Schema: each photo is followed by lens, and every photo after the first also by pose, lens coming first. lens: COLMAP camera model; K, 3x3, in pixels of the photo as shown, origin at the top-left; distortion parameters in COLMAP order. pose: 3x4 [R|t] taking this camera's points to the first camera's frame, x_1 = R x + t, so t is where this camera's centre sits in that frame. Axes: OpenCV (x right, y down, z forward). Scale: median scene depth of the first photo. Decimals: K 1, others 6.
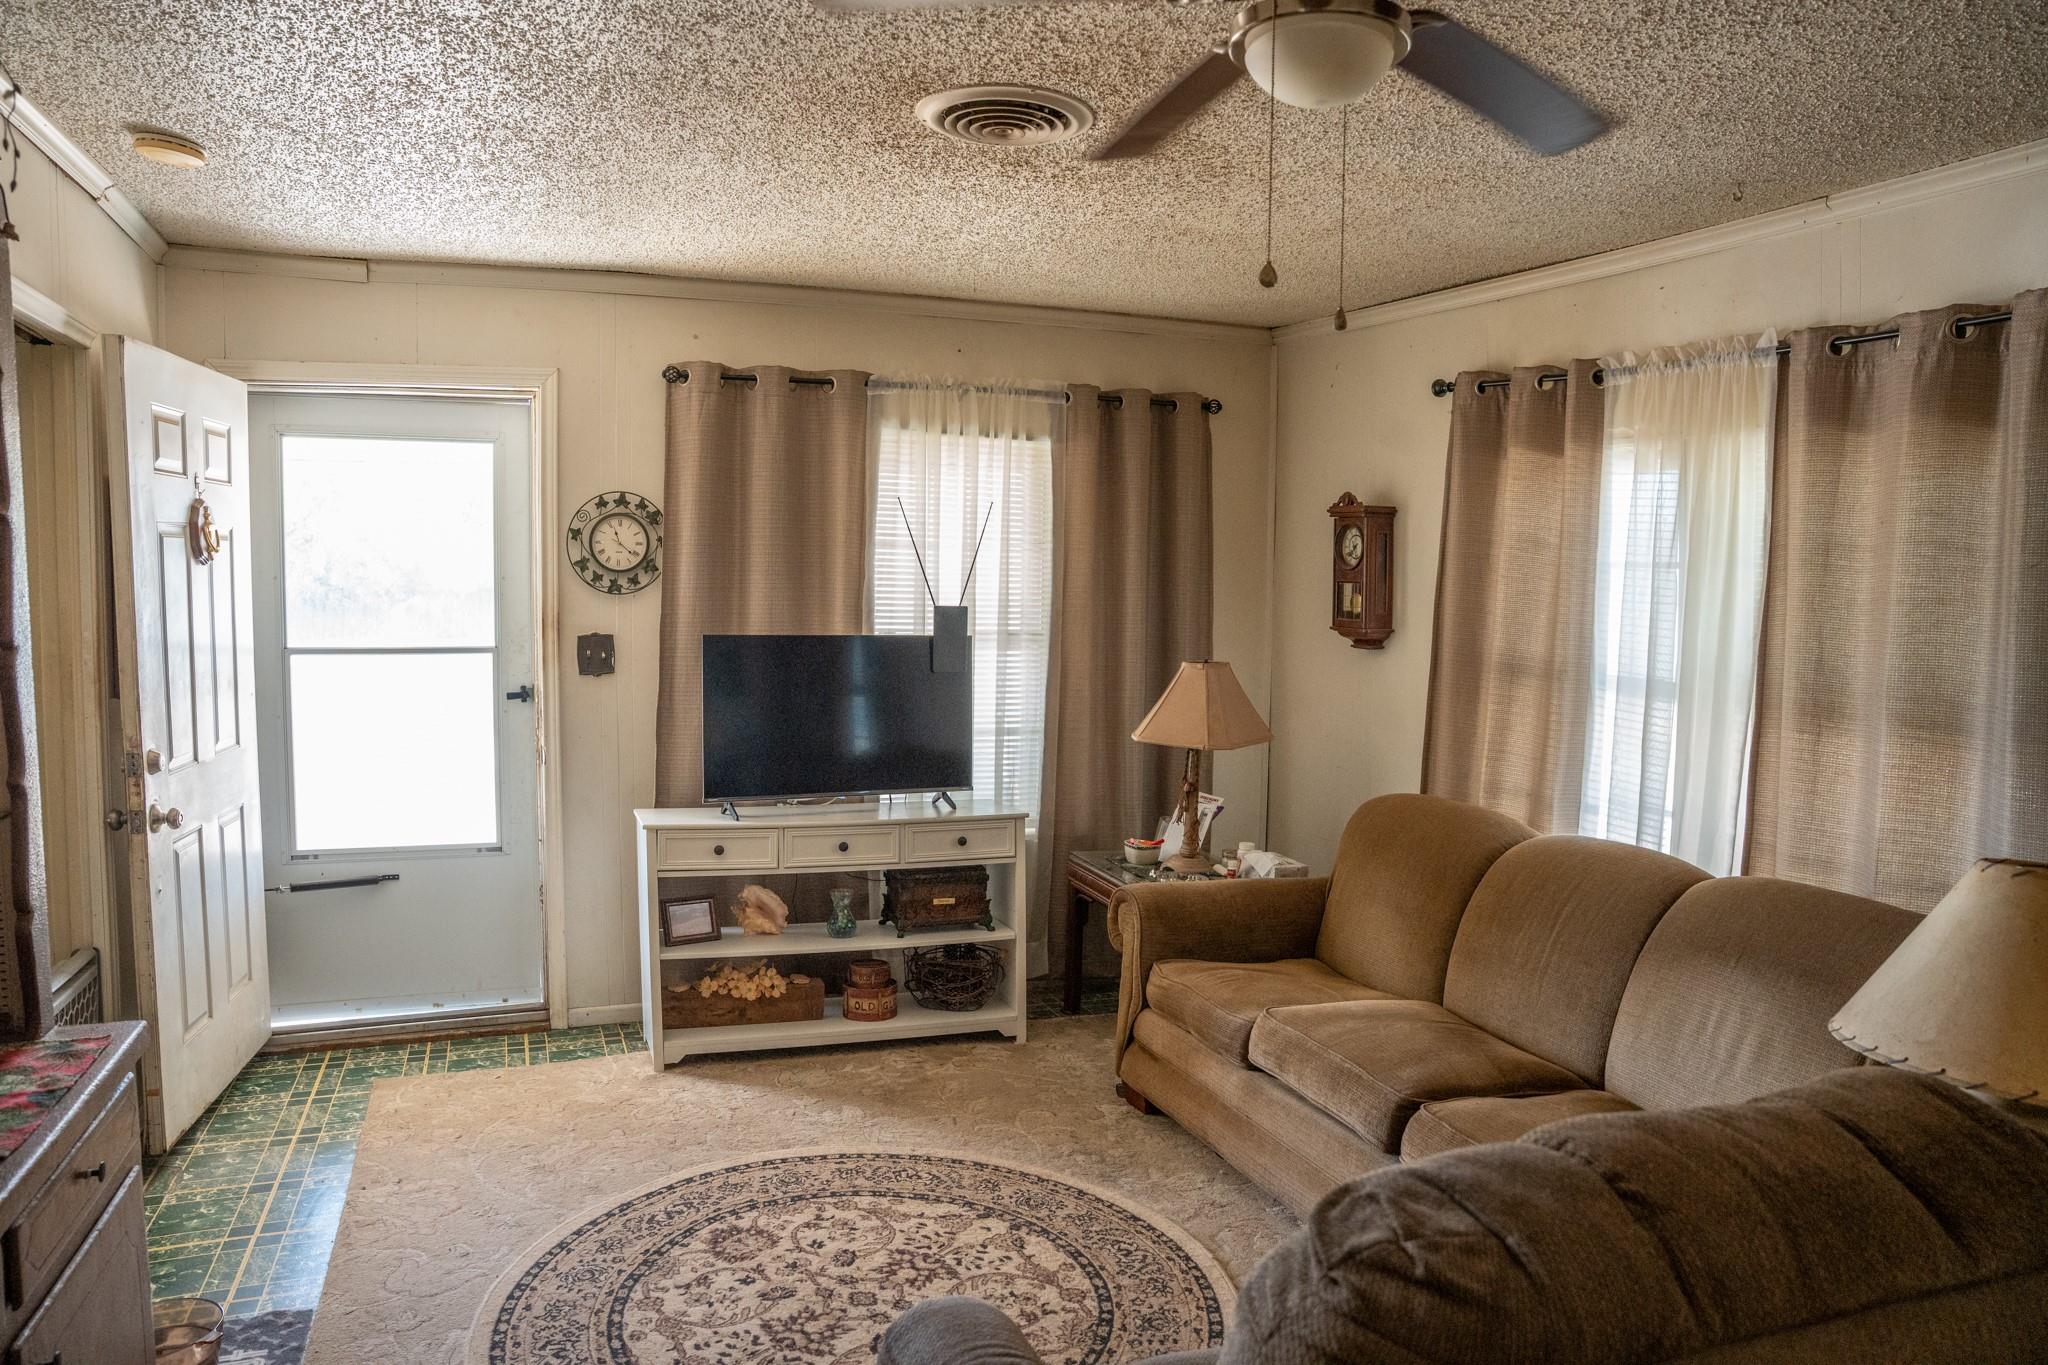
lens RADIAL K [[1402.4, 0, 1016.6], [0, 1402.4, 685.3], [0, 0, 1]] dist [-0.177001, 0.133851]
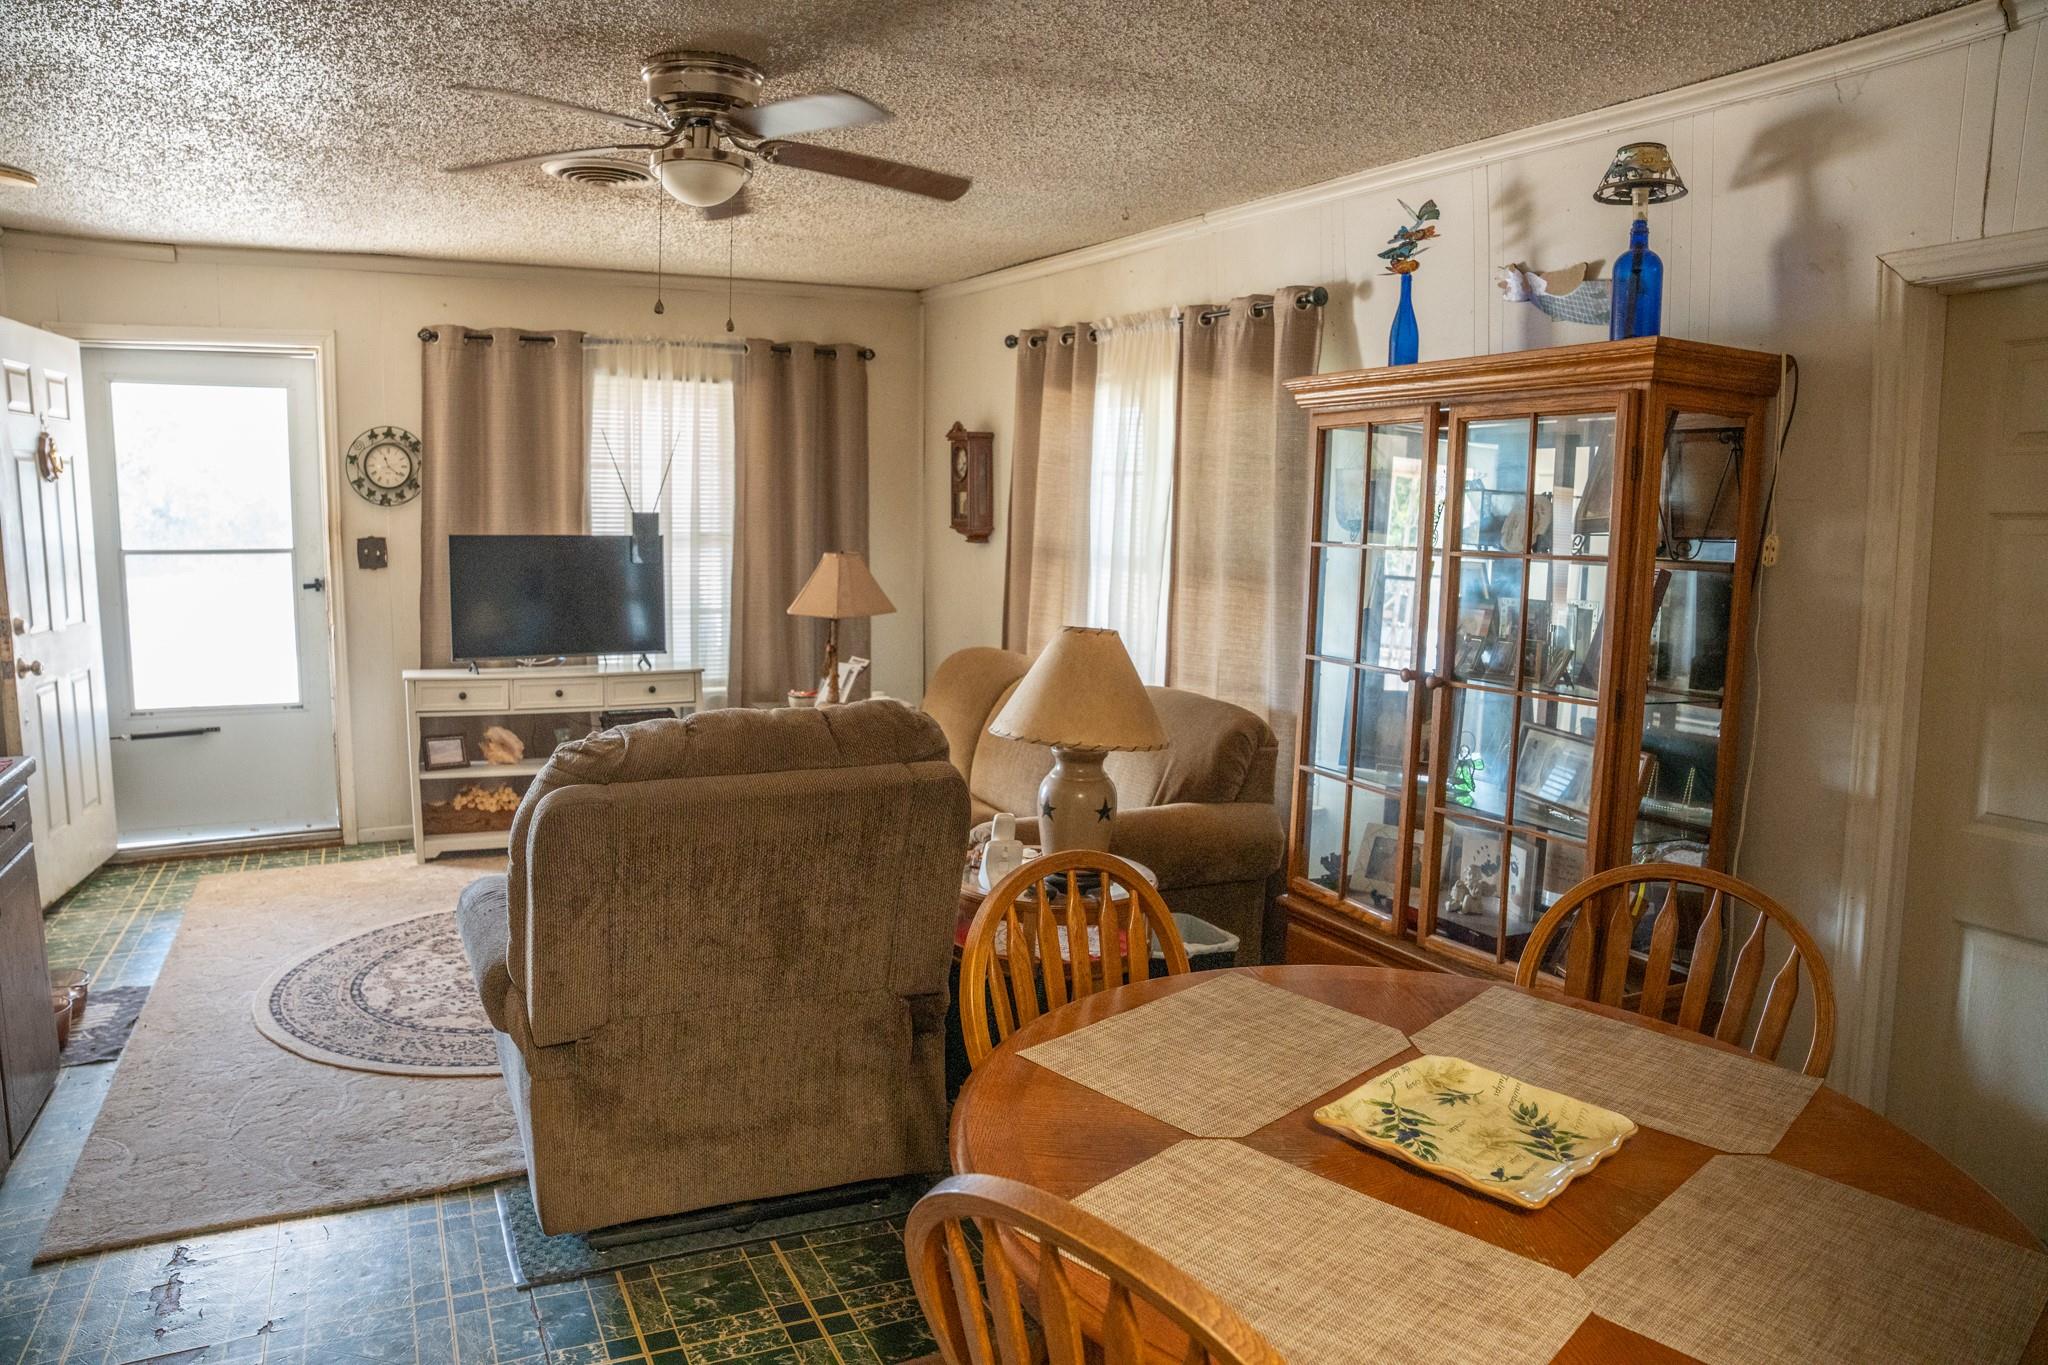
lens RADIAL K [[1402.4, 0, 1016.6], [0, 1402.4, 685.3], [0, 0, 1]] dist [-0.177001, 0.133851]
pose [[0.995702, -0.013637, 0.091602, 0.188396], [0.008865, 0.998592, 0.052304, 0.042886], [-0.092187, -0.051267, 0.994421, -0.342031]]
